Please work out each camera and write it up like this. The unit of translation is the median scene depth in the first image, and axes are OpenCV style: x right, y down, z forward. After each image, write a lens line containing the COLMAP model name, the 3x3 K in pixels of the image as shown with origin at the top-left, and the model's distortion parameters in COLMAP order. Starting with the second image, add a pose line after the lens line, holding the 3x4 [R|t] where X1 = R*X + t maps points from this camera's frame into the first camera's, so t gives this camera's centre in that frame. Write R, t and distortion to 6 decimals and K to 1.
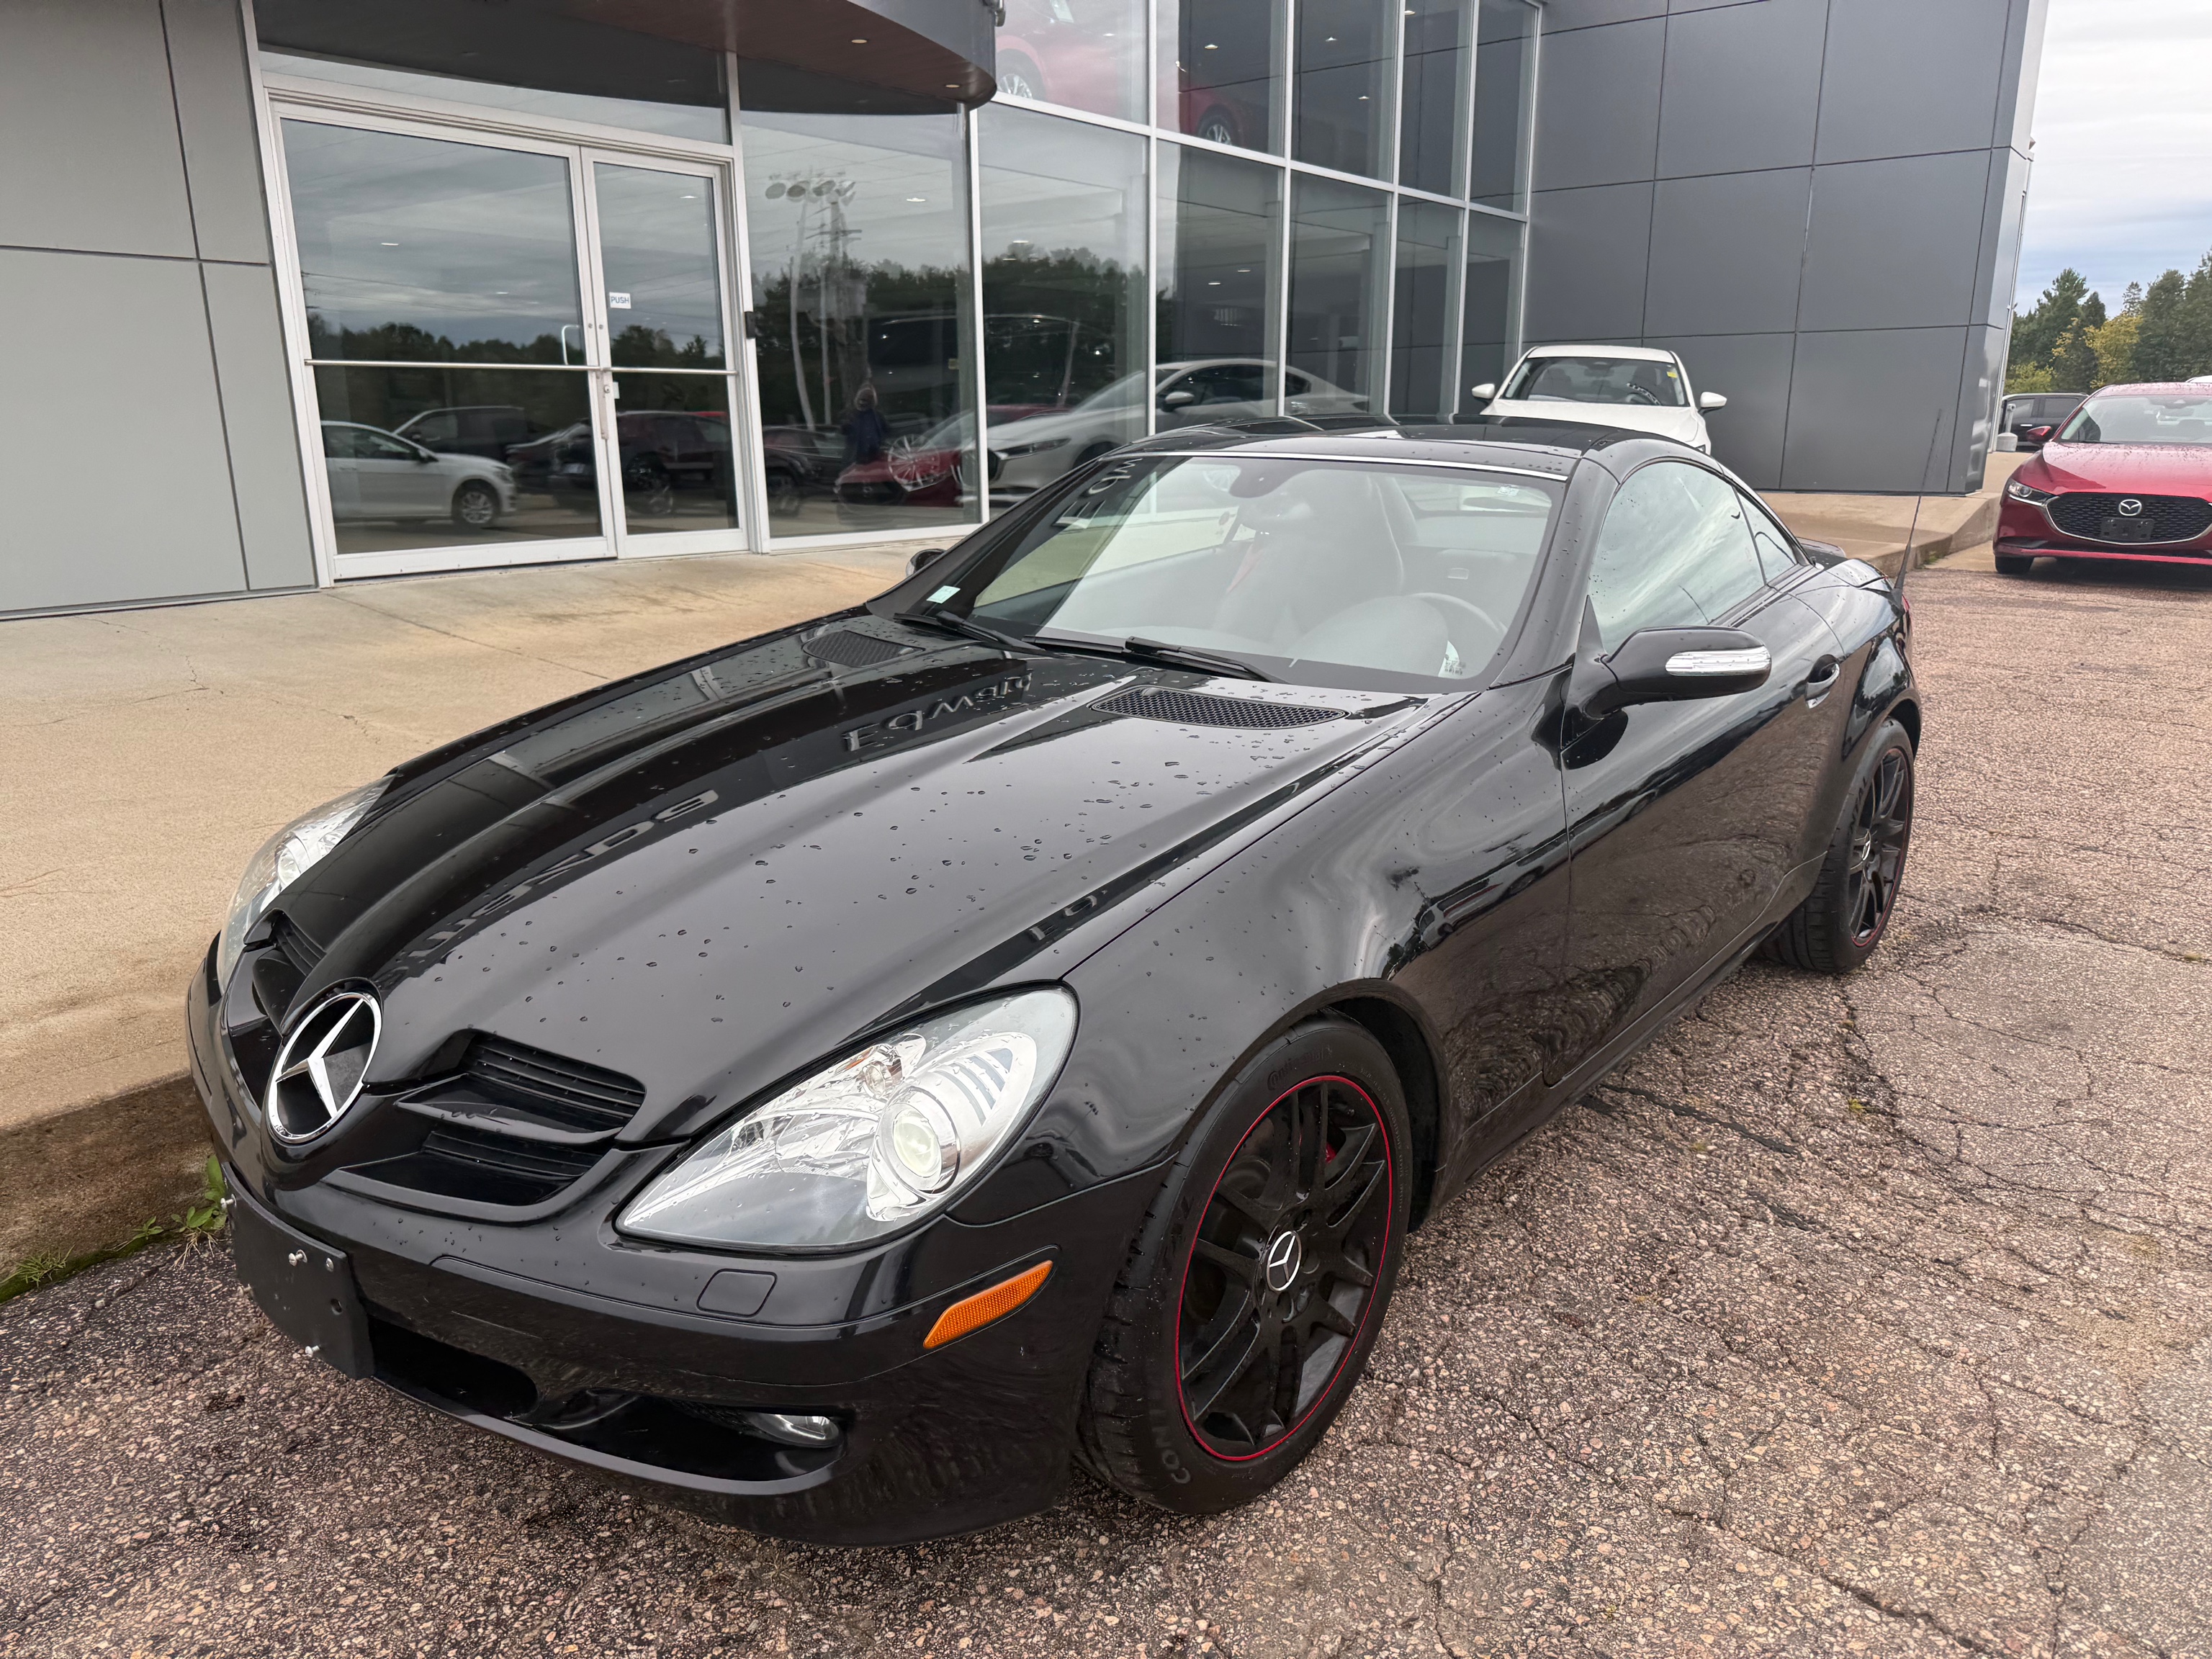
lens RADIAL K [[1690.9, 0, 1105.8], [0, 1690.9, 840.8], [0, 0, 1]] dist [0.000899, -0.005936]
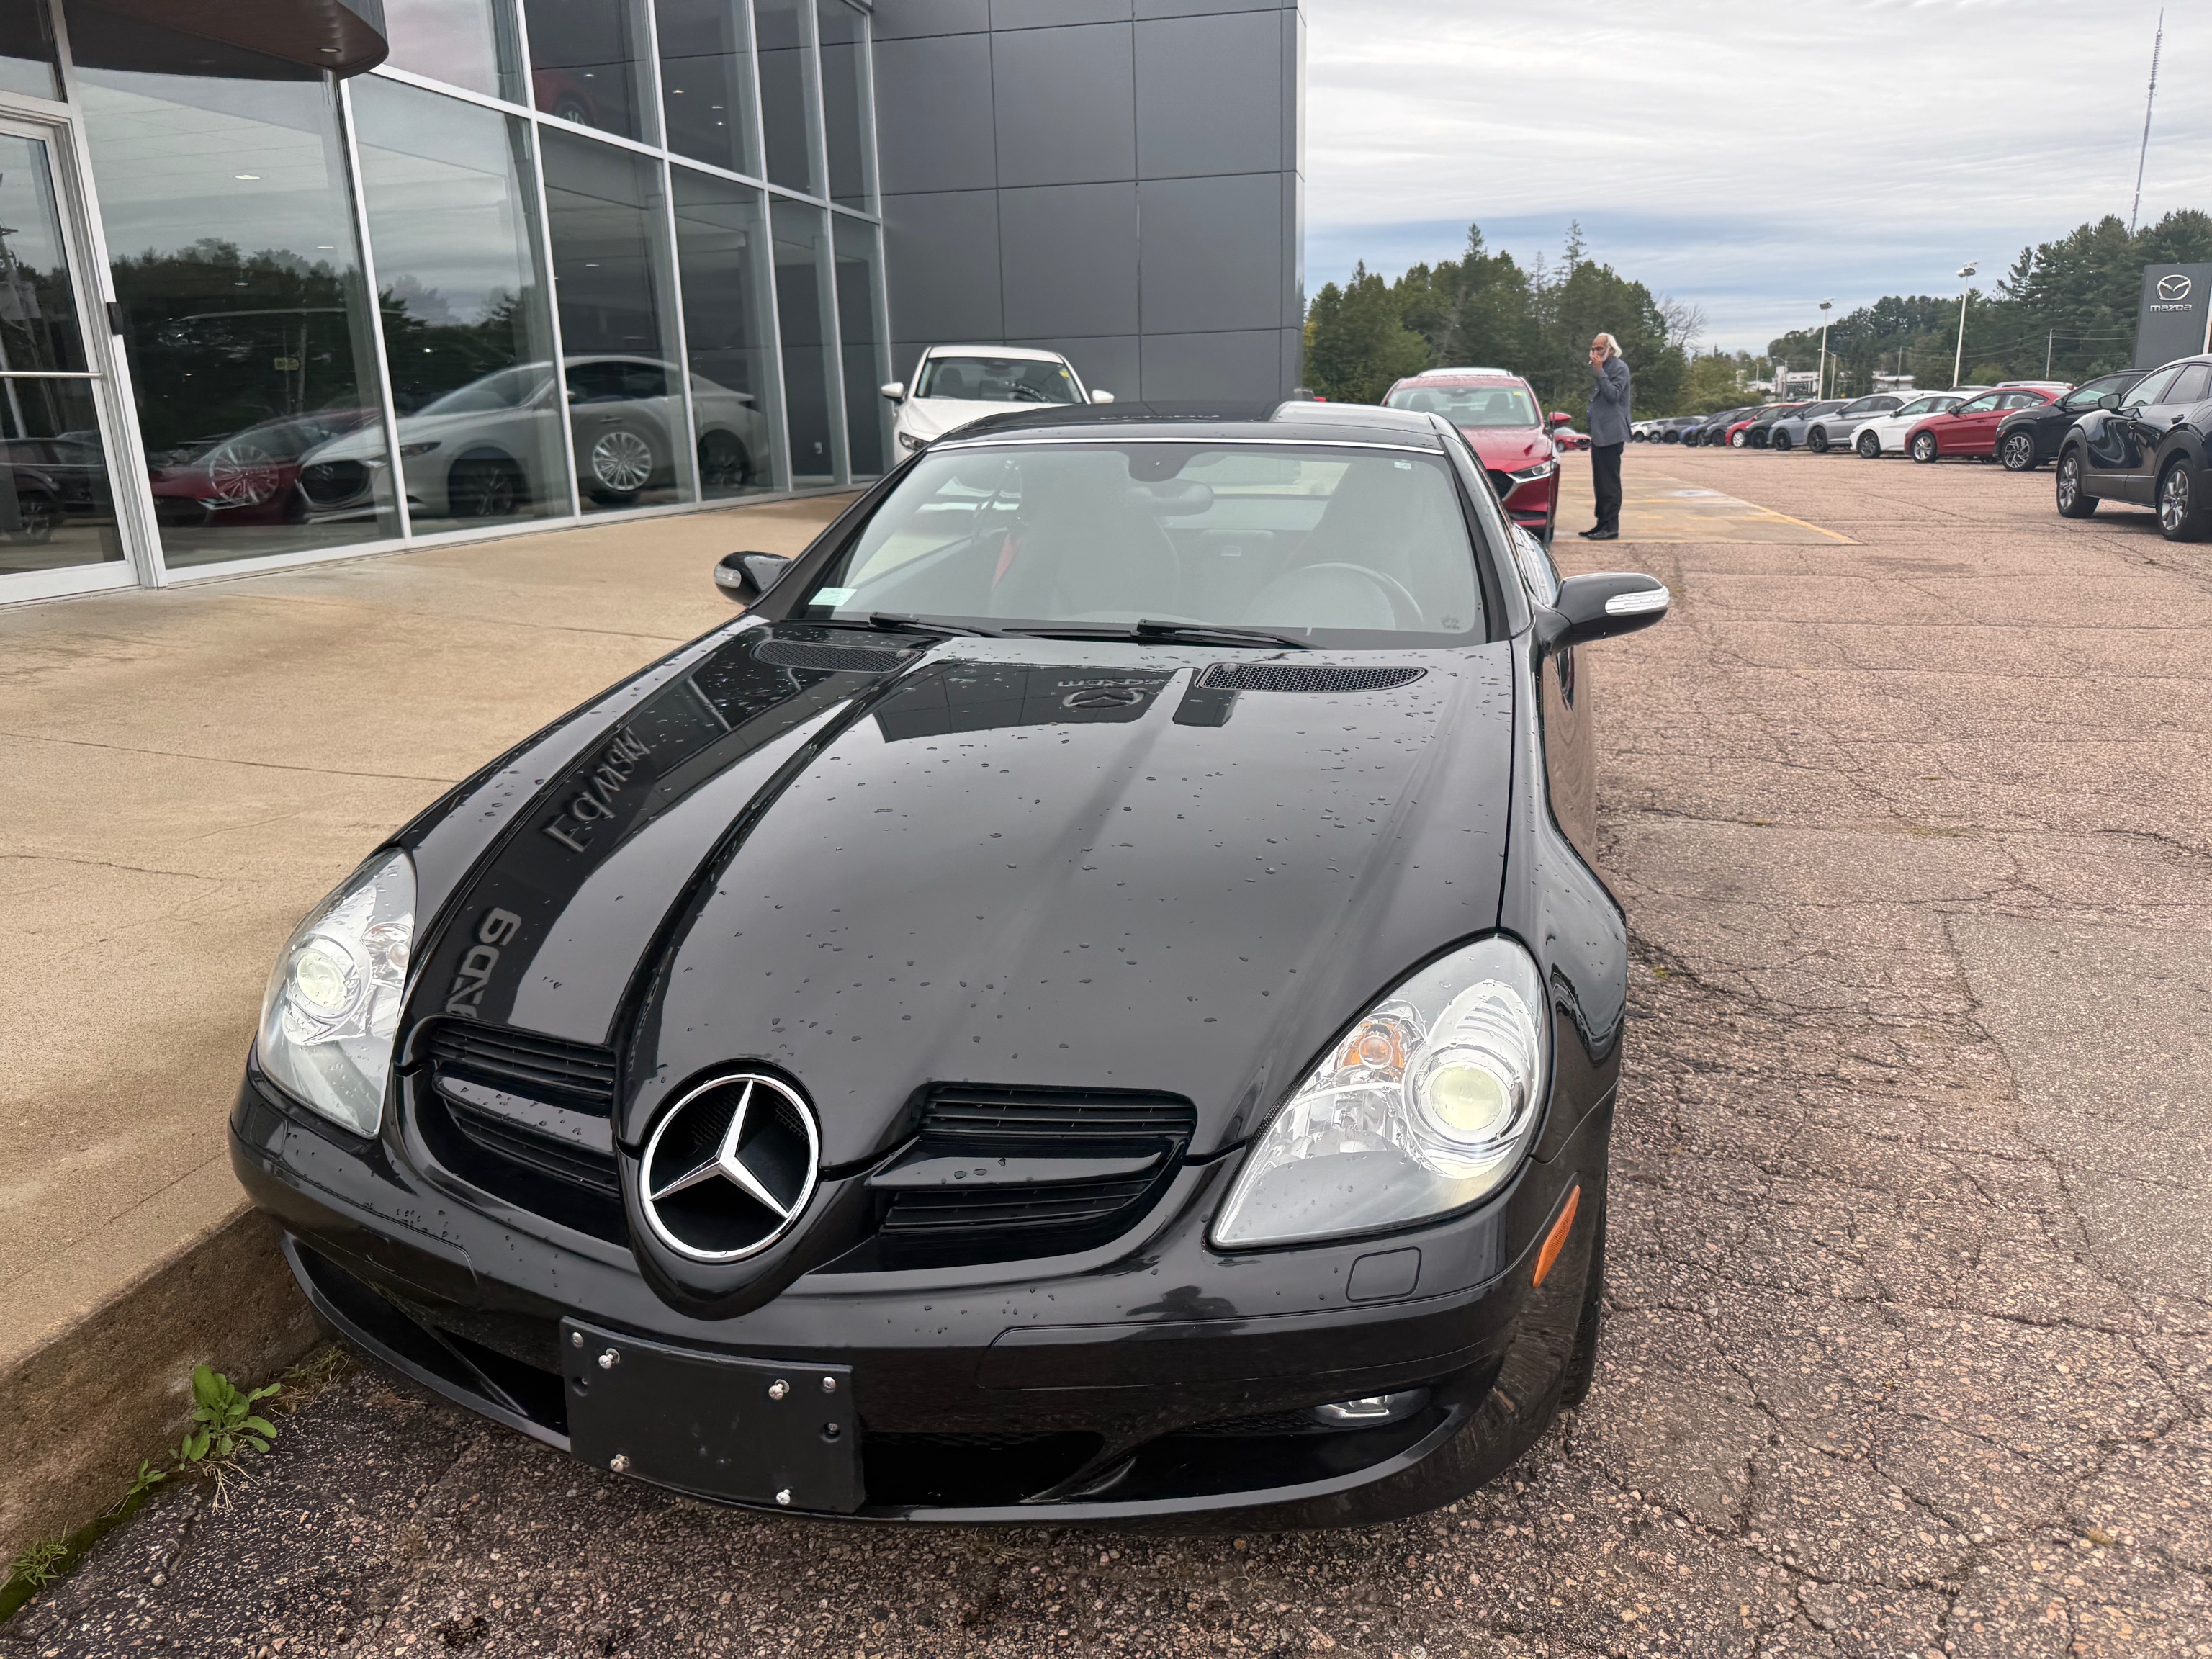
lens RADIAL K [[1702.8, 0, 1106.0], [0, 1702.8, 829.5], [0, 0, 1]] dist [0.015128, -0.027775]
pose [[0.889605, -0.125412, 0.439175, -0.458720], [0.129829, 0.991333, 0.020103, -0.019726], [-0.437890, 0.039134, 0.898176, 0.097624]]
